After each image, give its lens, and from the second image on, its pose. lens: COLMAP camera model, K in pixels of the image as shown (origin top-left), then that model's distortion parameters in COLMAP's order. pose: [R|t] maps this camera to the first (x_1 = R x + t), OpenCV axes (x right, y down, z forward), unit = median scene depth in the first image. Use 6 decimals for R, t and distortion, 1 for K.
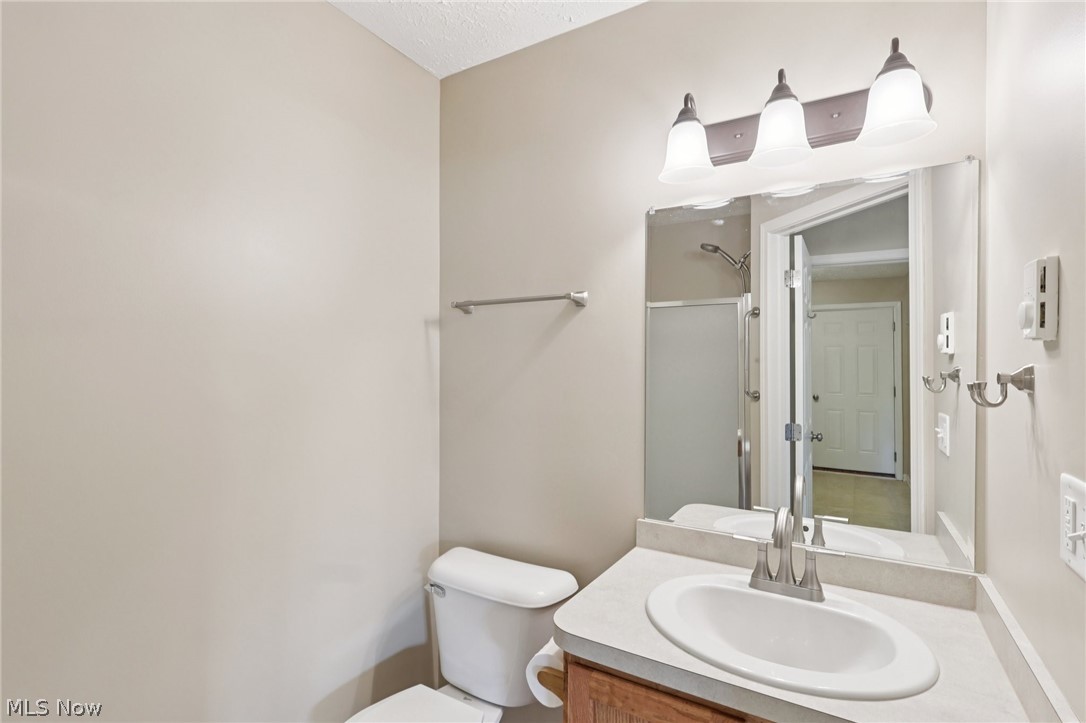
lens RADIAL K [[520.0, 0, 537.8], [0, 520.0, 348.0], [0, 0, 1]] dist [-0.000857, 0.001282]
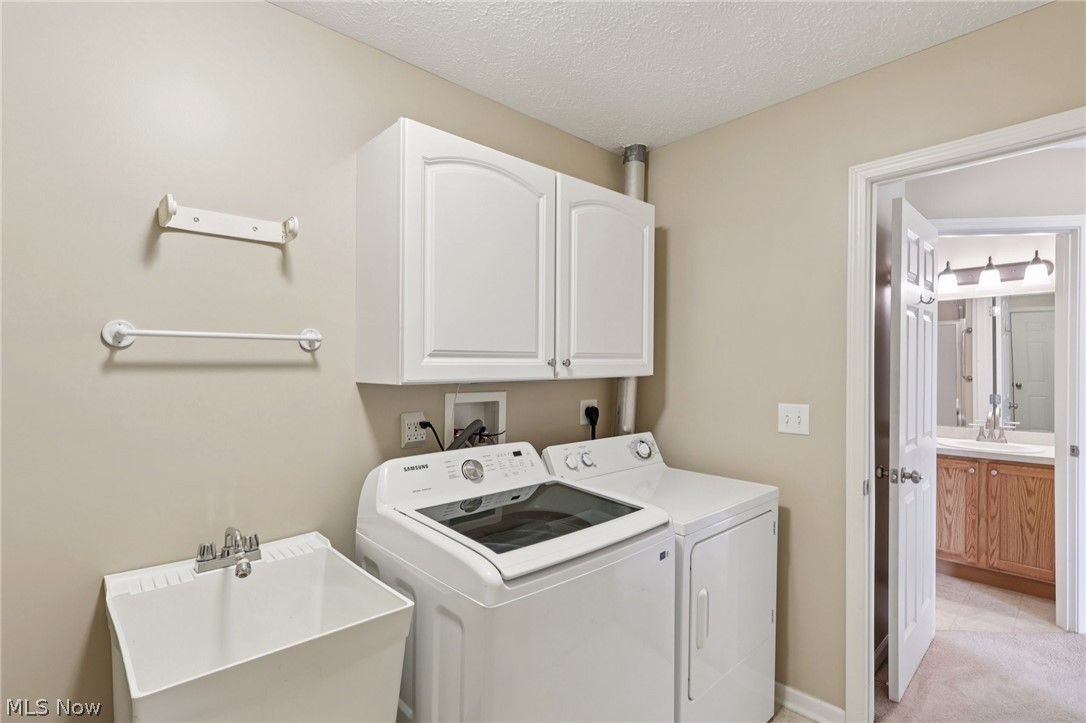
lens RADIAL K [[520.0, 0, 537.8], [0, 520.0, 348.0], [0, 0, 1]] dist [-0.000857, 0.001282]
pose [[0.964792, -0.010468, -0.262806, -0.522103], [0.014431, 0.999809, 0.013154, -0.054024], [0.262618, -0.016484, 0.964759, -1.069374]]
